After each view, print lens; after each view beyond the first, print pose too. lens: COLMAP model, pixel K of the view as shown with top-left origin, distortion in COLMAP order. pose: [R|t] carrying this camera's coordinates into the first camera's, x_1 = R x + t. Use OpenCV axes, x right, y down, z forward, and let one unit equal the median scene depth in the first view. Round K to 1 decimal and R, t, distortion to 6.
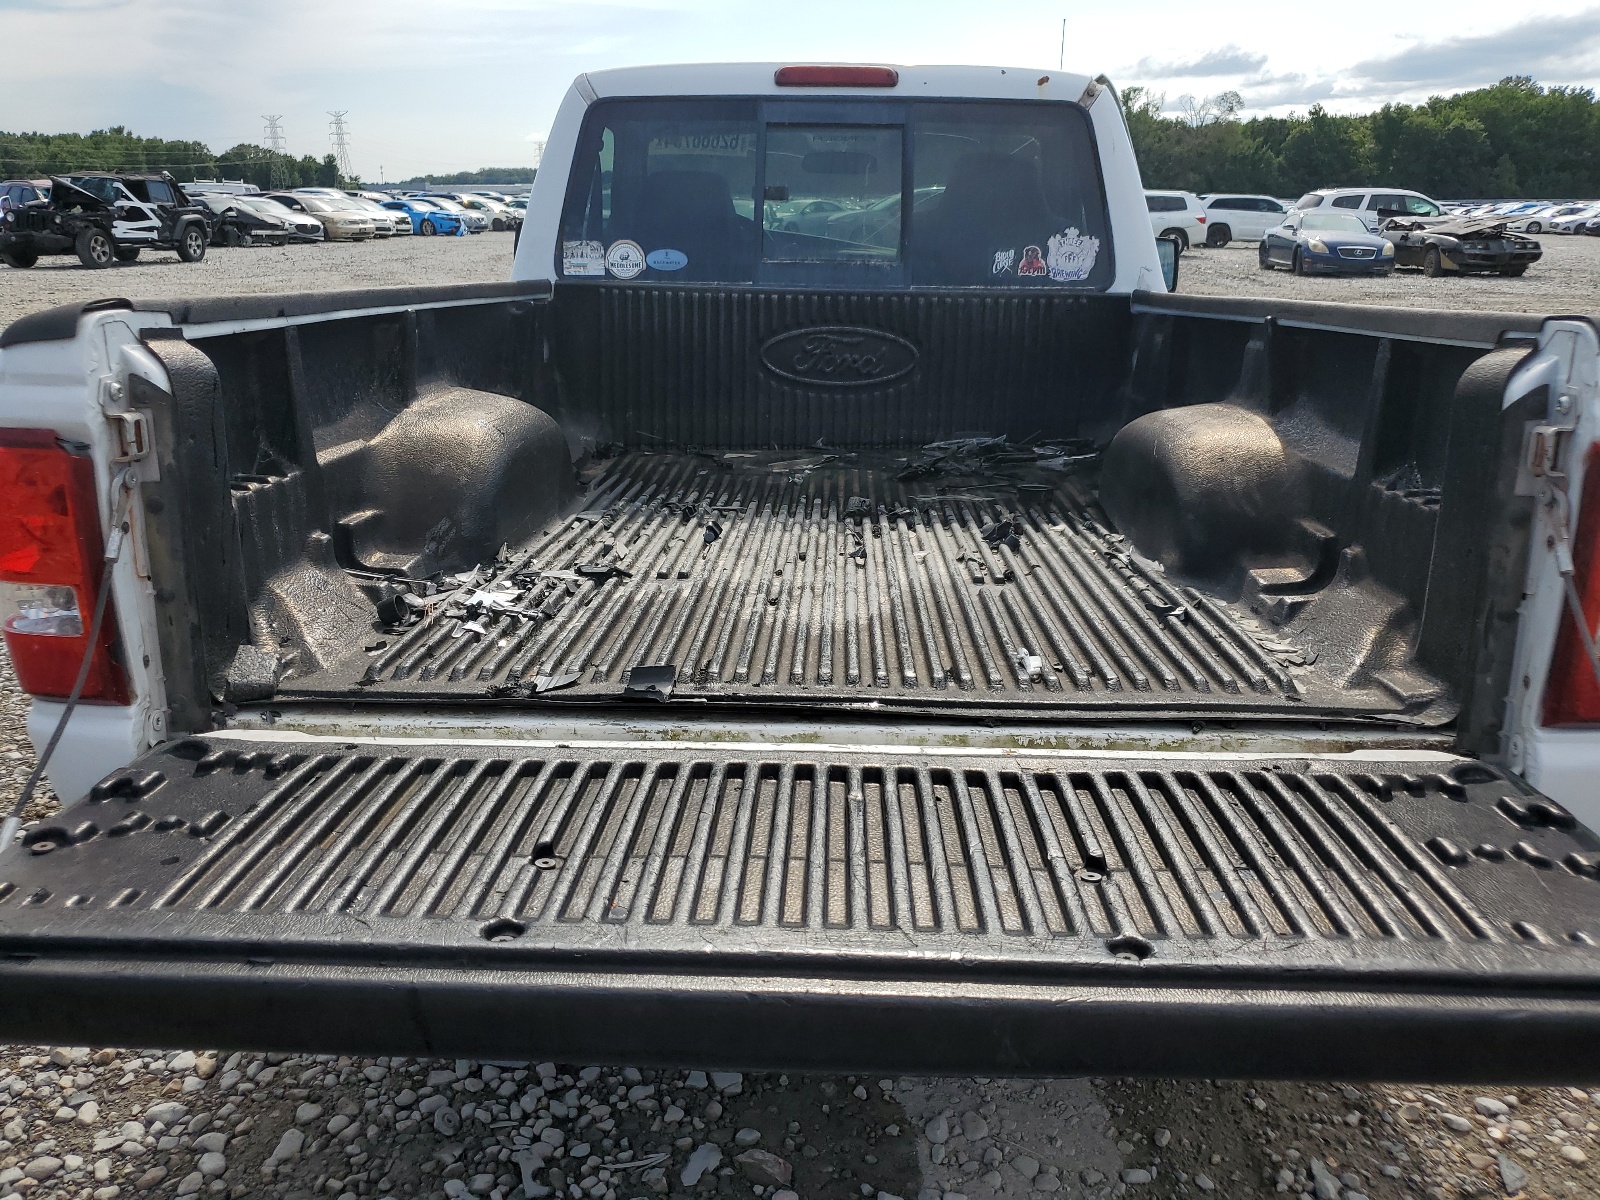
lens RADIAL K [[1239.3, 0, 800.0], [0, 1239.3, 600.0], [0, 0, 1]] dist [-0.064930, 0.067458]
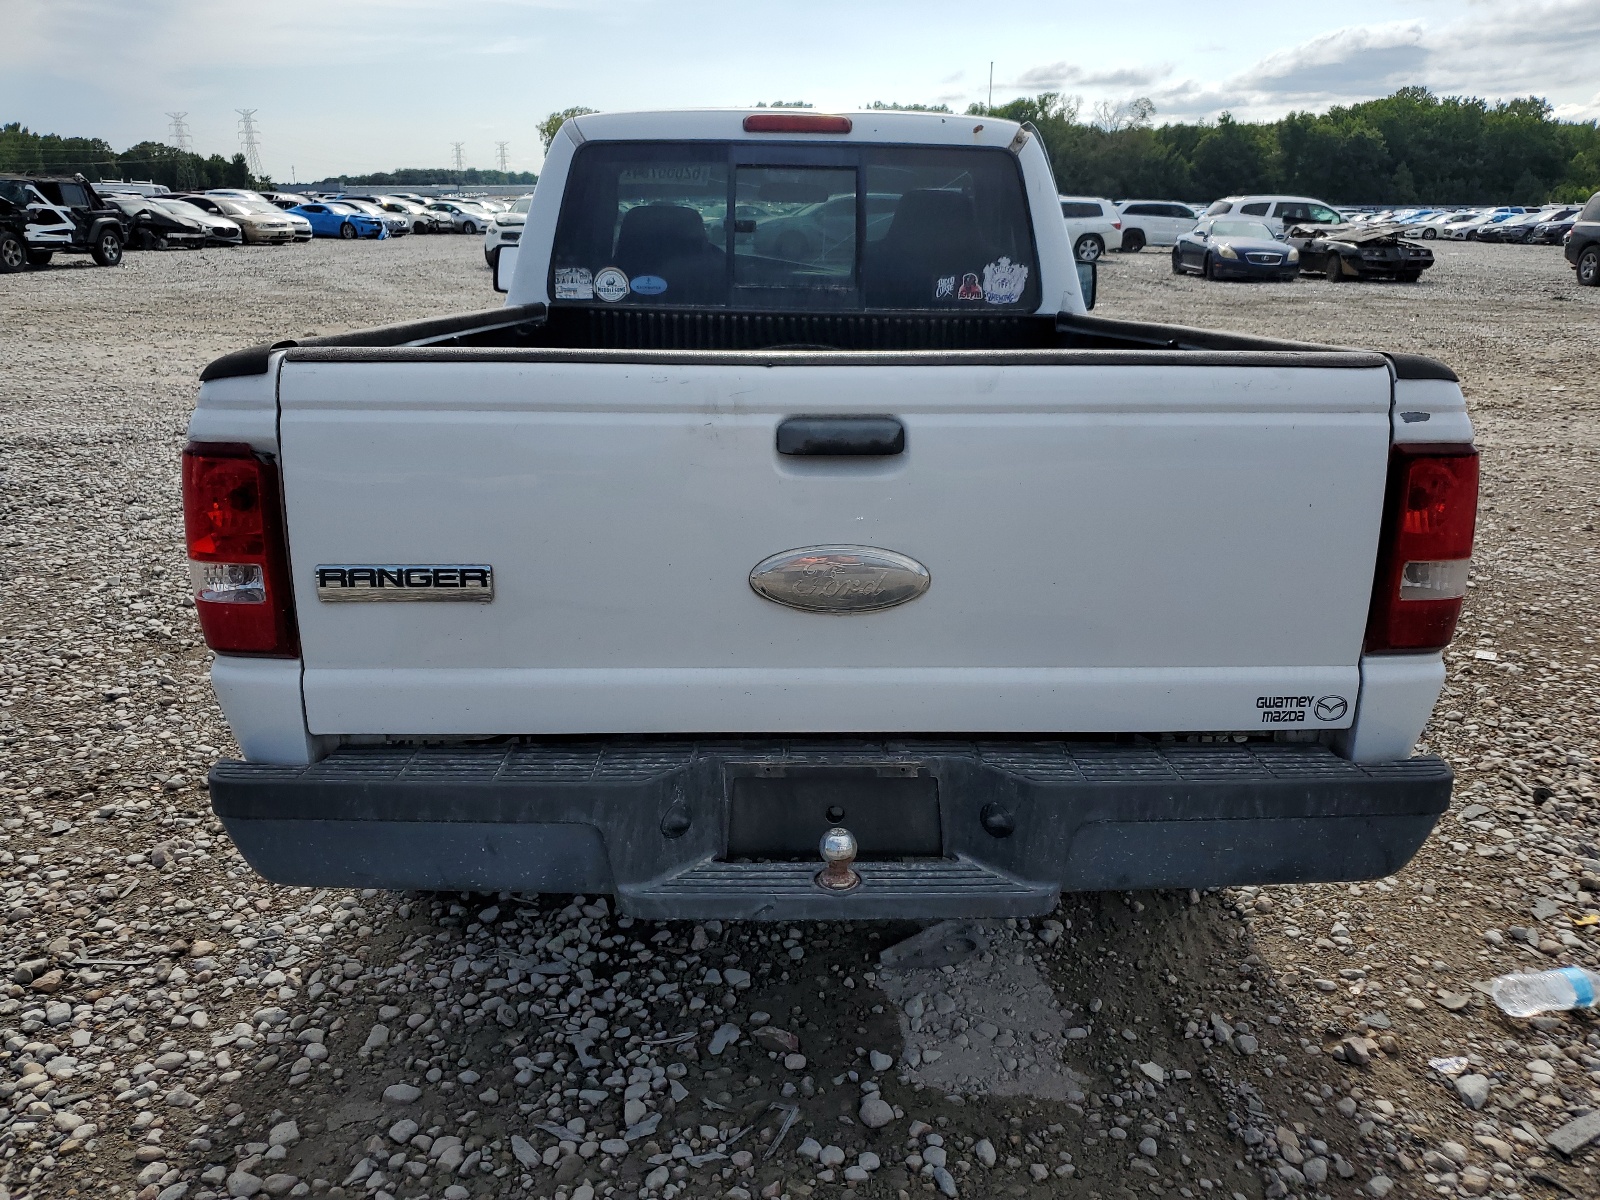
lens RADIAL K [[1239.3, 0, 800.0], [0, 1239.3, 600.0], [0, 0, 1]] dist [-0.064930, 0.067458]
pose [[0.998120, -0.015020, 0.059427, -0.041618], [0.015098, 0.999886, -0.000867, 0.014975], [-0.059407, 0.001762, 0.998232, -0.133601]]
